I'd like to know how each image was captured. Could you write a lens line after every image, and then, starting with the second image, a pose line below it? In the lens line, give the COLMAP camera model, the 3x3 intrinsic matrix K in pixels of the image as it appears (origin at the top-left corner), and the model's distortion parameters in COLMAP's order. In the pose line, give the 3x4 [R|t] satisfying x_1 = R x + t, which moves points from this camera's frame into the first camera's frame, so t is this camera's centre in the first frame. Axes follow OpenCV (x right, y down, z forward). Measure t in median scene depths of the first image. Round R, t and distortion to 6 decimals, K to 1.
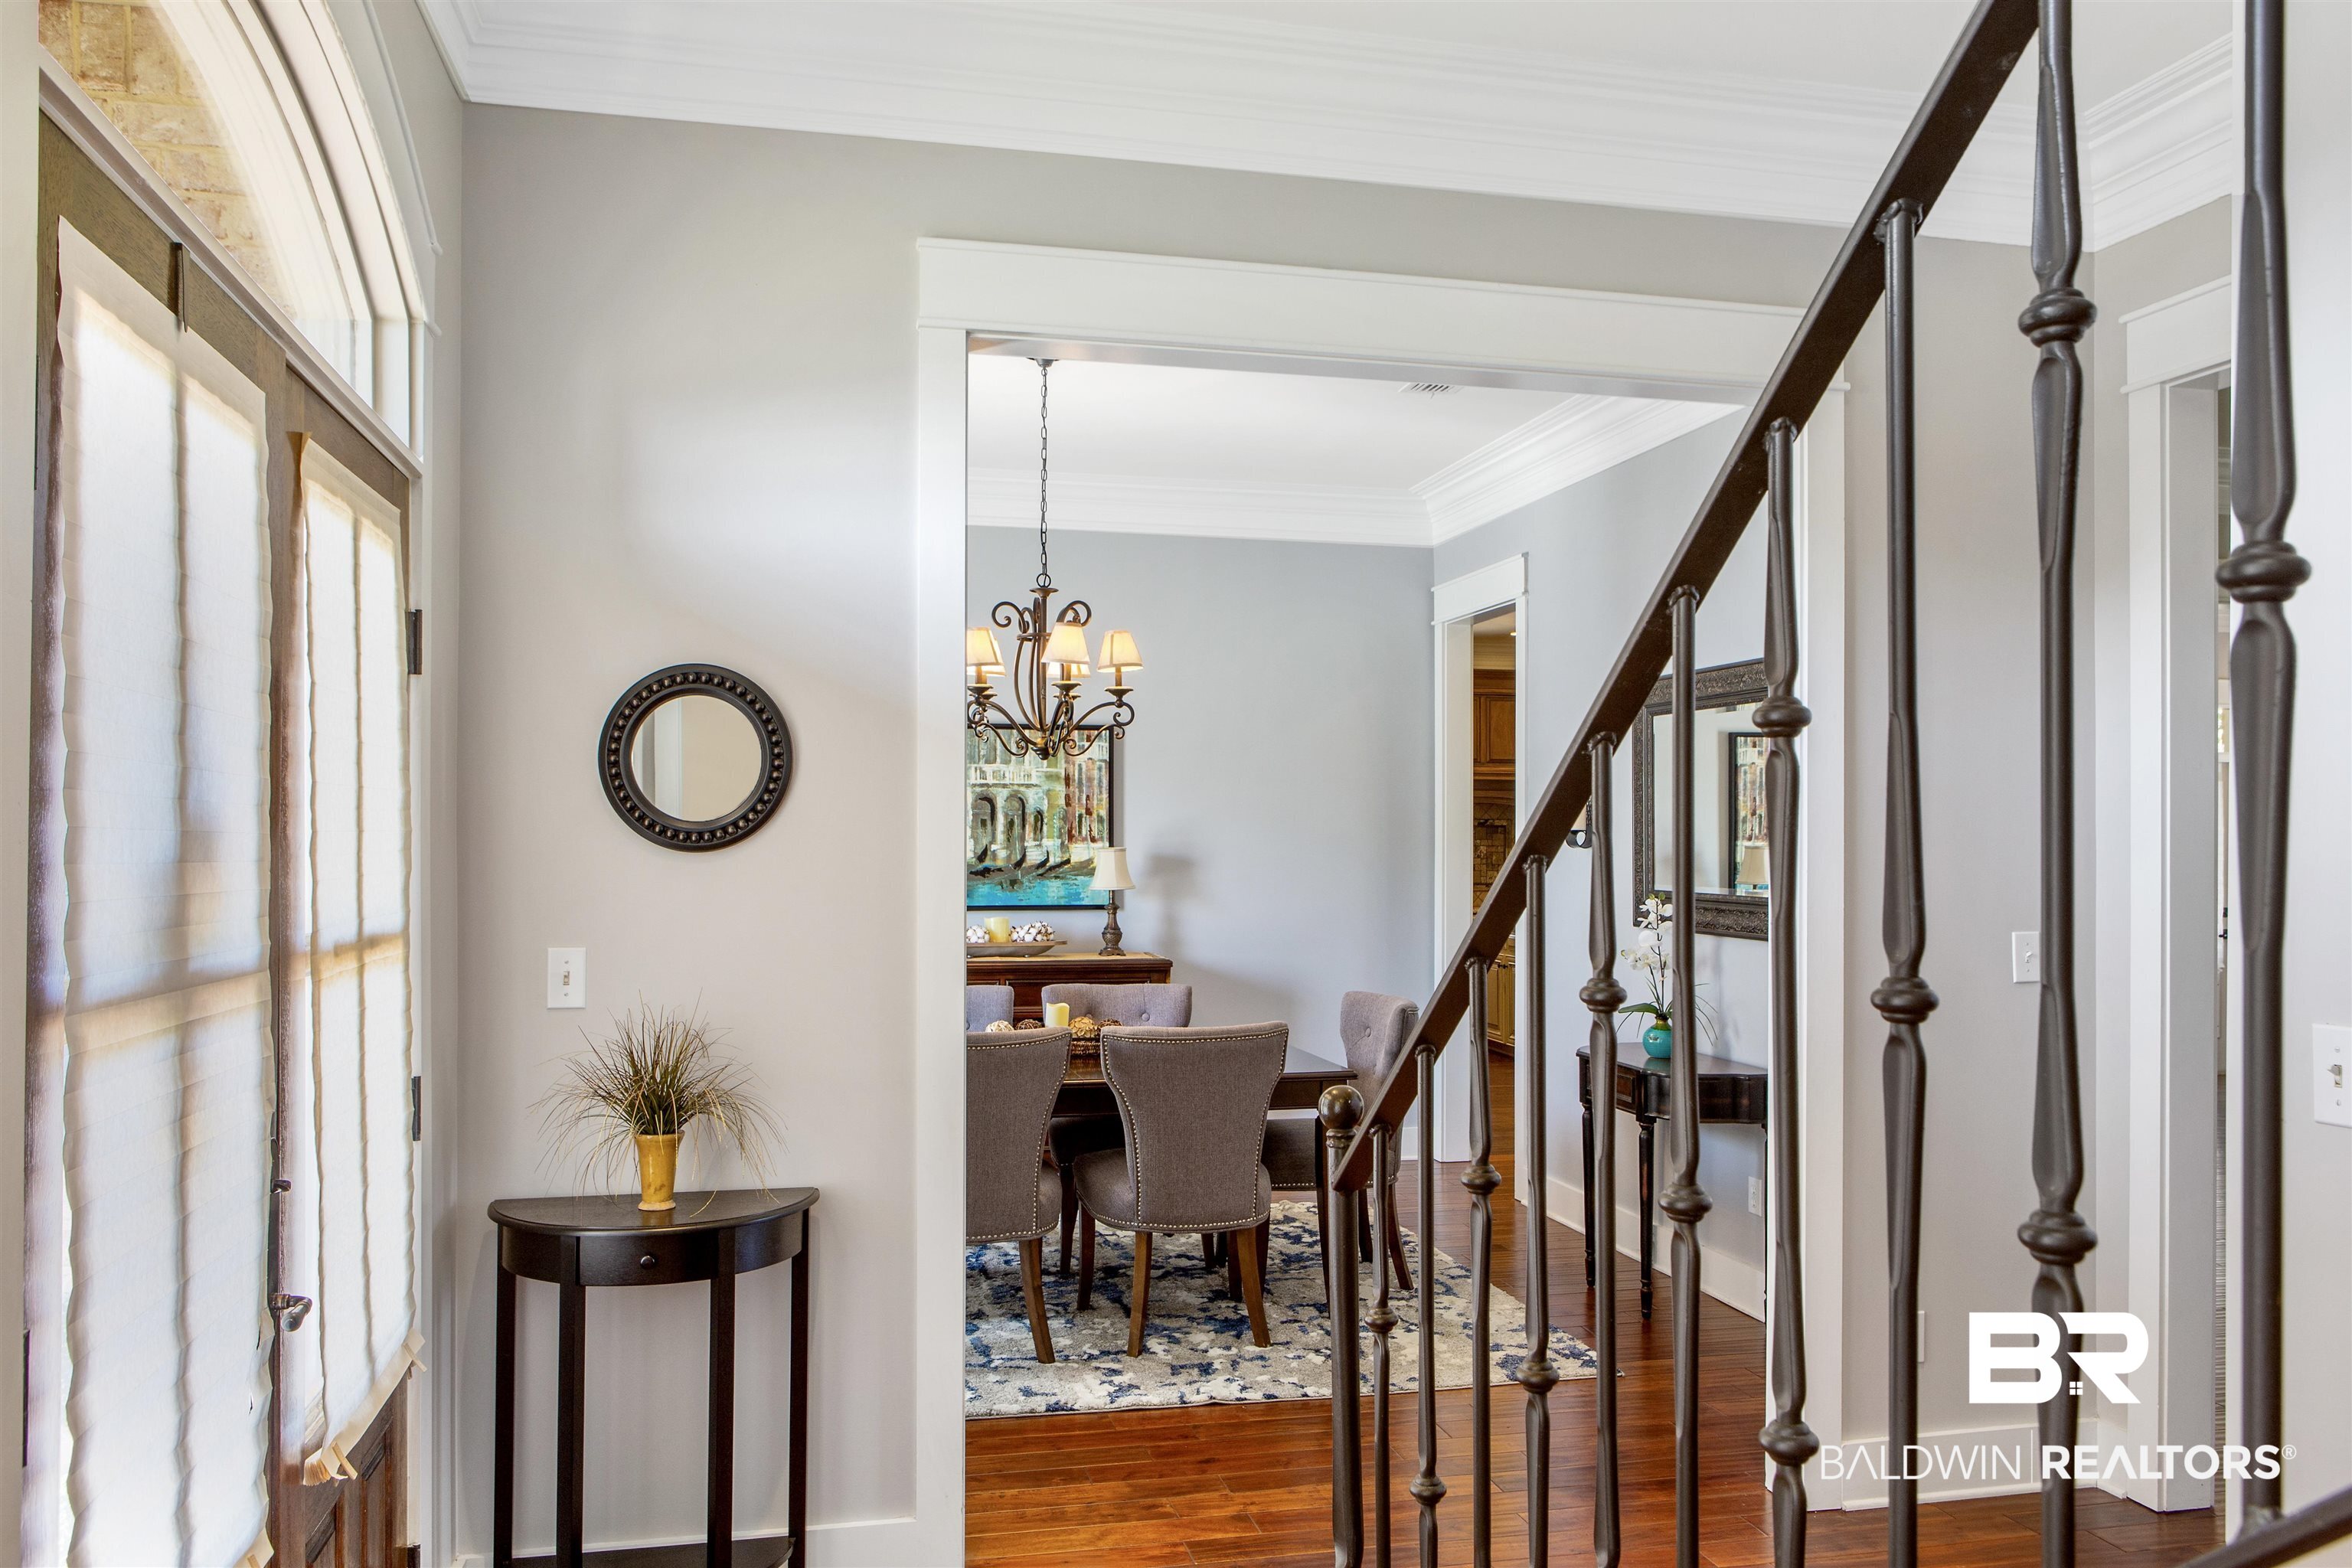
lens RADIAL K [[1735.0, 0, 1176.0], [0, 1735.0, 784.0], [0, 0, 1]] dist [-0.202293, -0.000410]
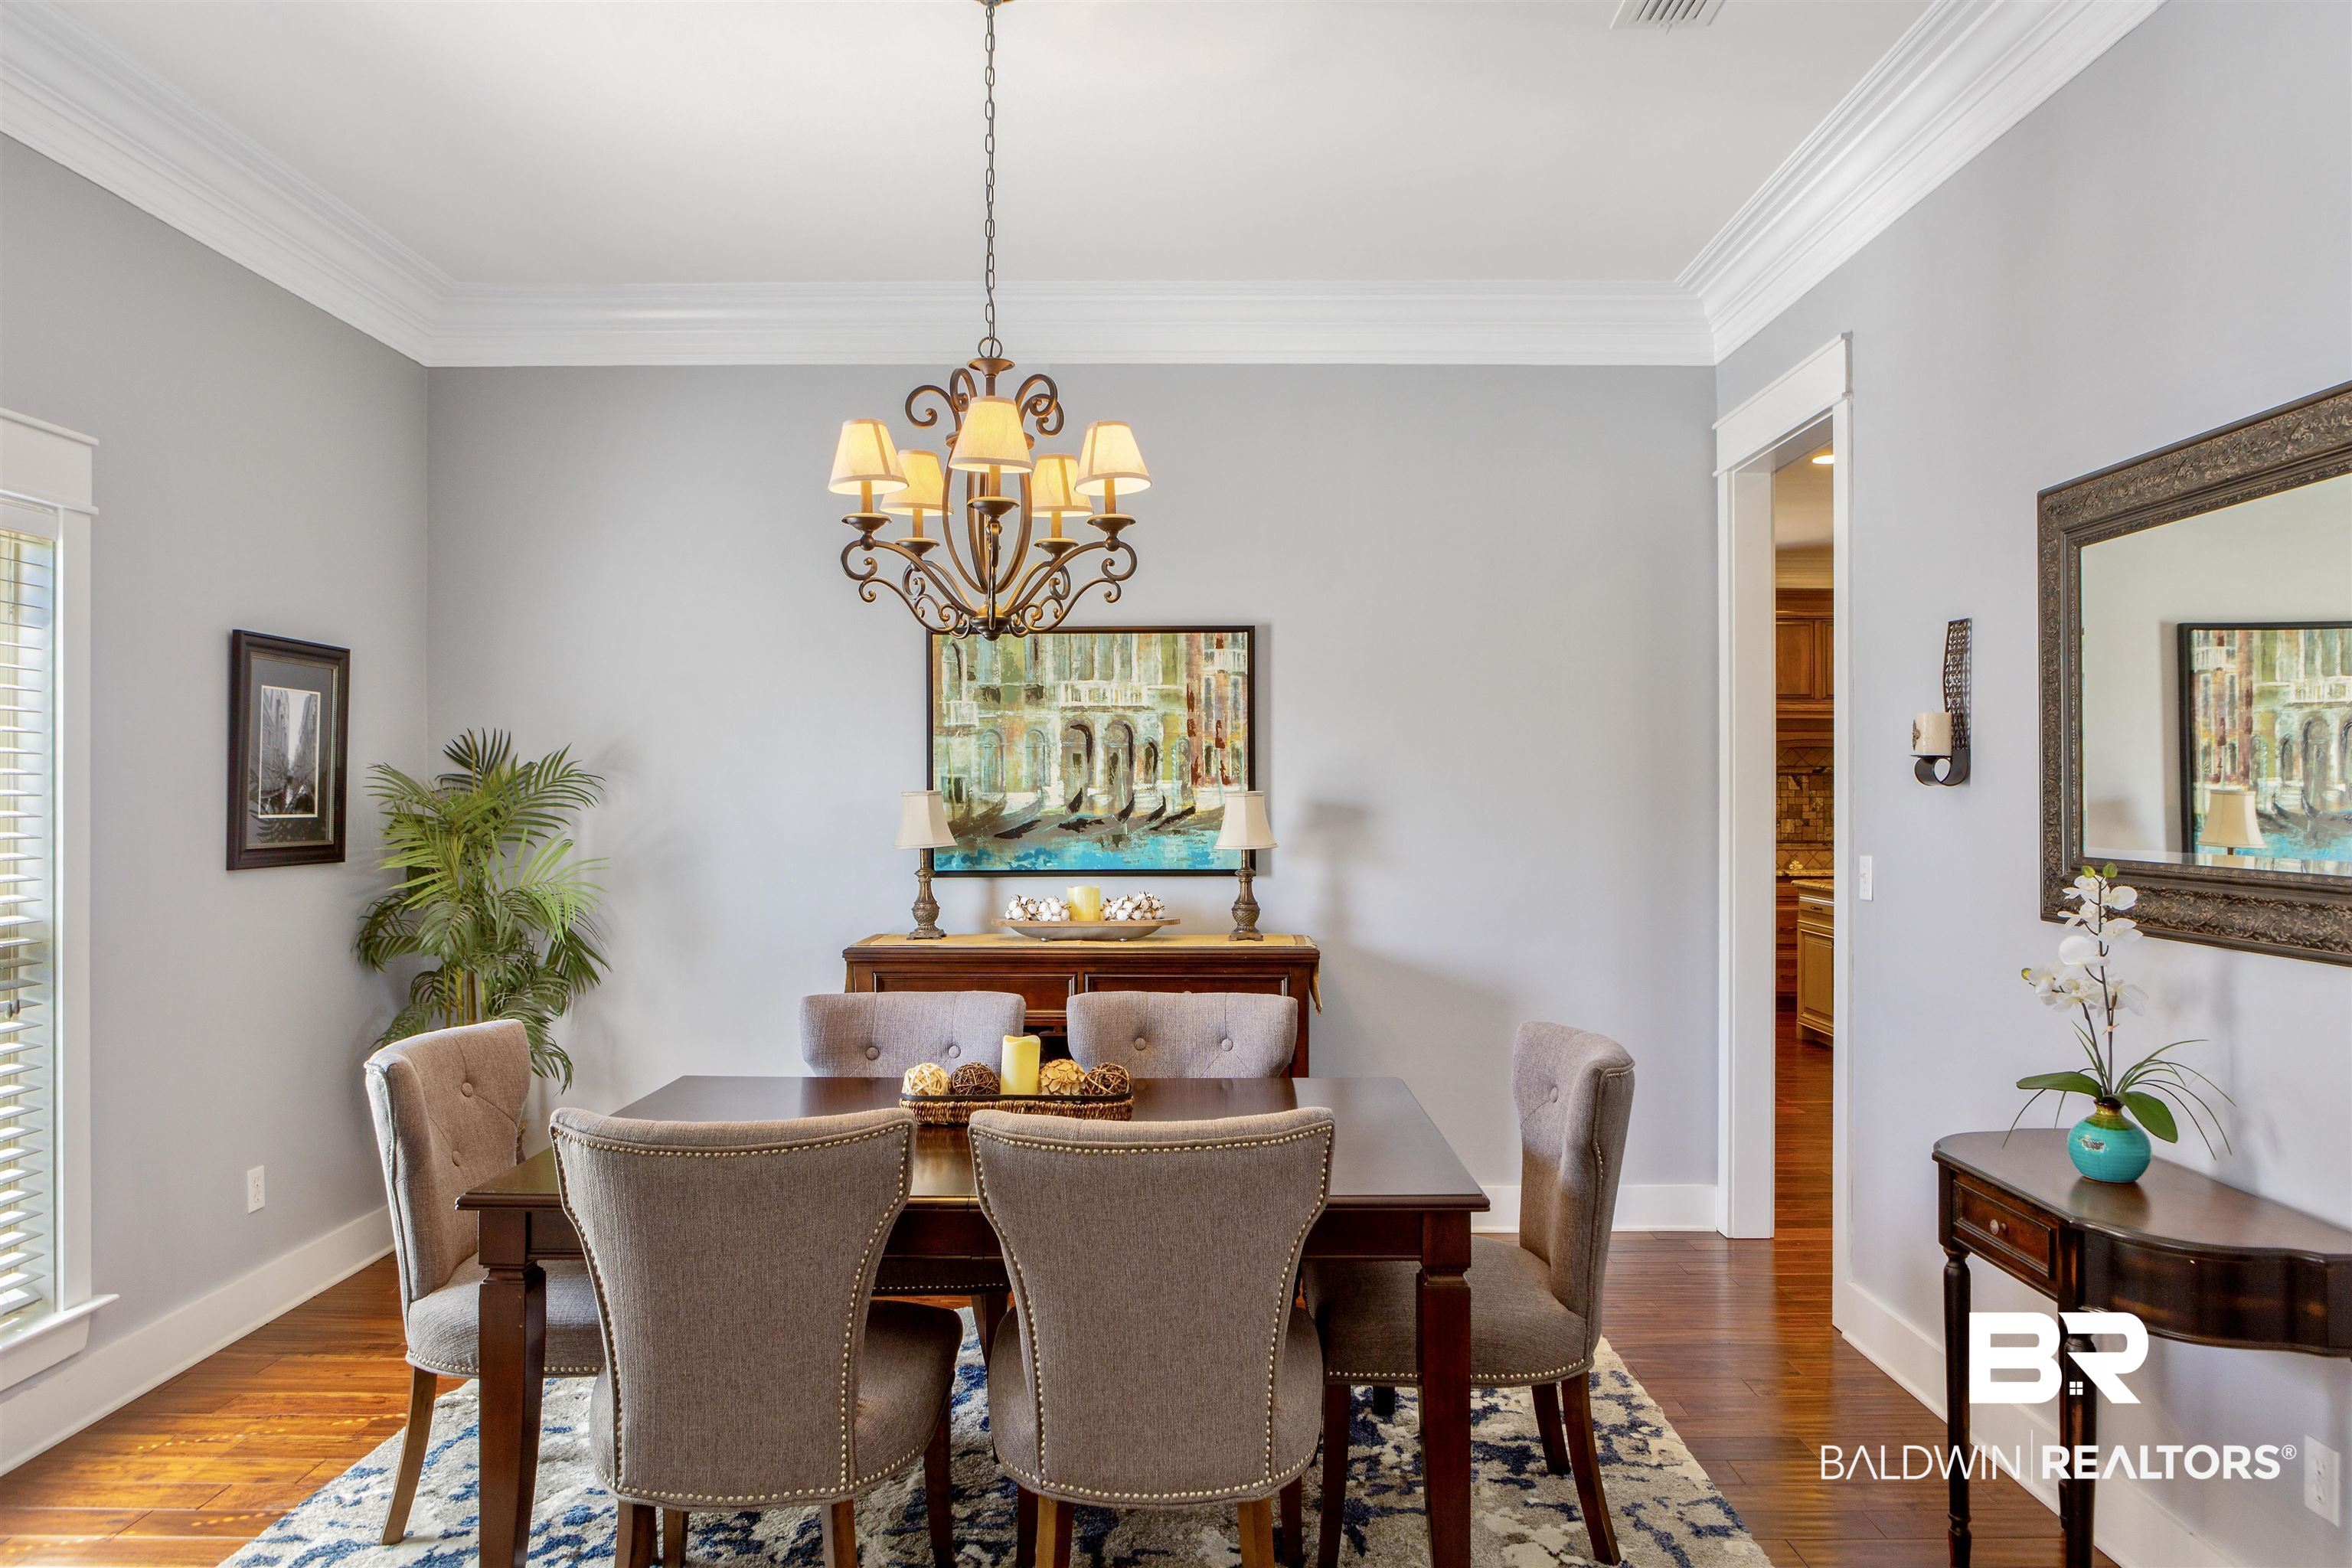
lens RADIAL K [[1541.0, 0, 1176.0], [0, 1541.0, 784.0], [0, 0, 1]] dist [-0.058427, 0.002569]
pose [[0.971579, -0.005012, -0.236662, 0.087389], [0.009913, 0.999760, 0.019523, 0.020600], [0.236507, -0.021314, 0.971396, 0.362038]]
